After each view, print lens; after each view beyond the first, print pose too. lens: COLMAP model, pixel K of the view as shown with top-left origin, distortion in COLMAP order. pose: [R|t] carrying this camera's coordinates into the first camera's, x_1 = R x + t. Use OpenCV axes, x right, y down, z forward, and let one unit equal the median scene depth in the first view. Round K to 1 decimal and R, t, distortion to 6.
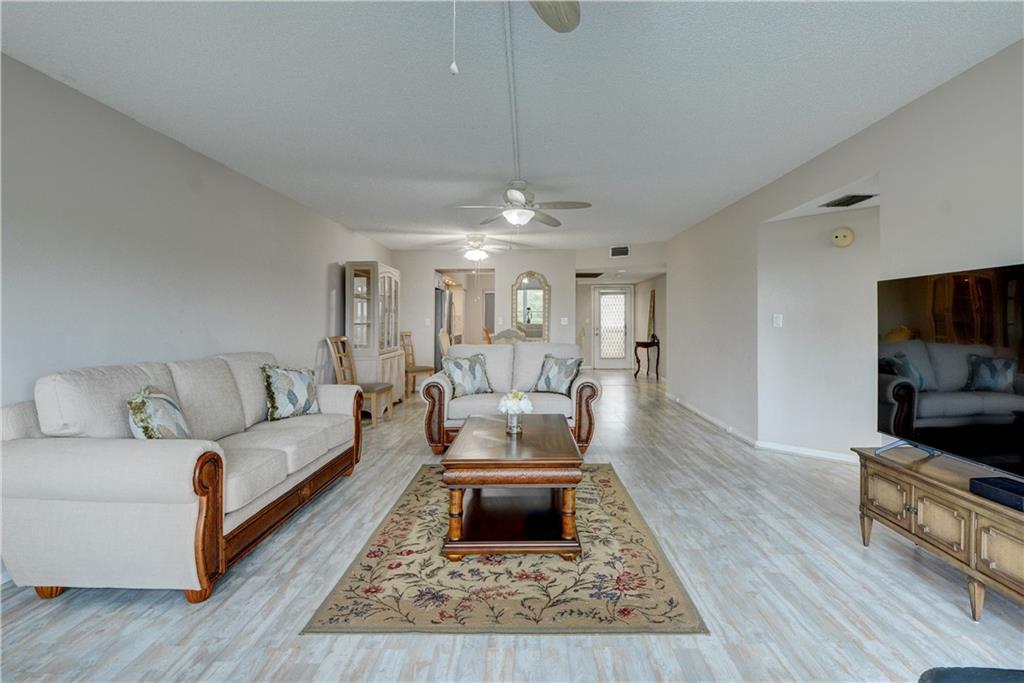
lens RADIAL K [[489.6, 0, 479.6], [0, 489.6, 315.7], [0, 0, 1]] dist [-0.001613, -0.009671]
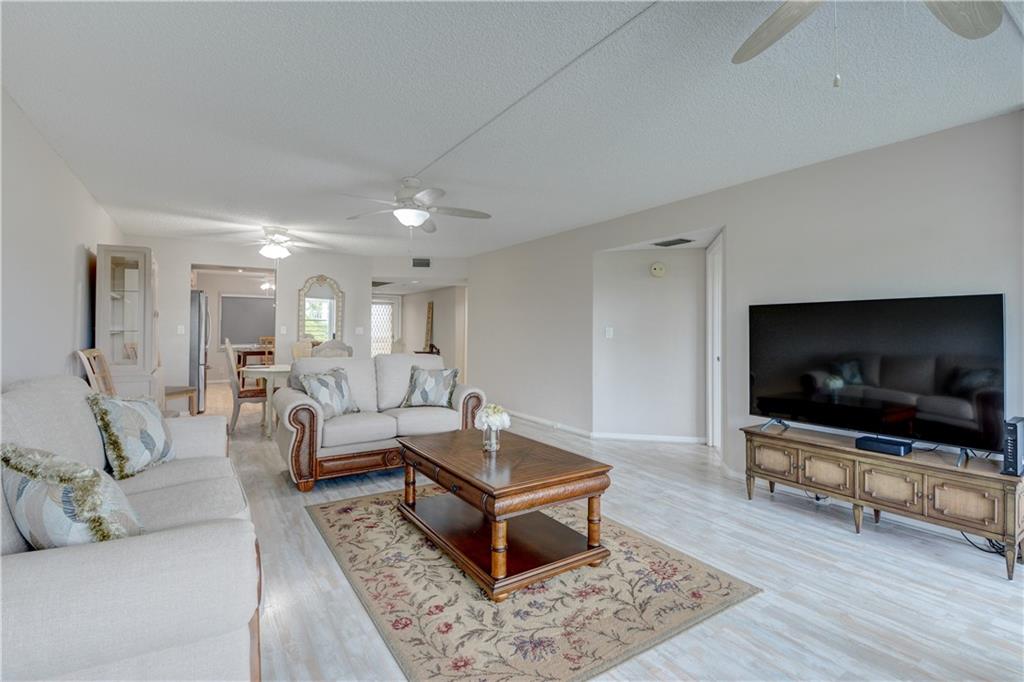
lens RADIAL K [[489.6, 0, 501.0], [0, 489.6, 324.6], [0, 0, 1]] dist [-0.001613, -0.009671]
pose [[0.824157, 0.018593, 0.566056, -0.477519], [-0.017107, 0.999822, -0.007933, 0.005744], [-0.566103, -0.003146, 0.824329, 0.228472]]
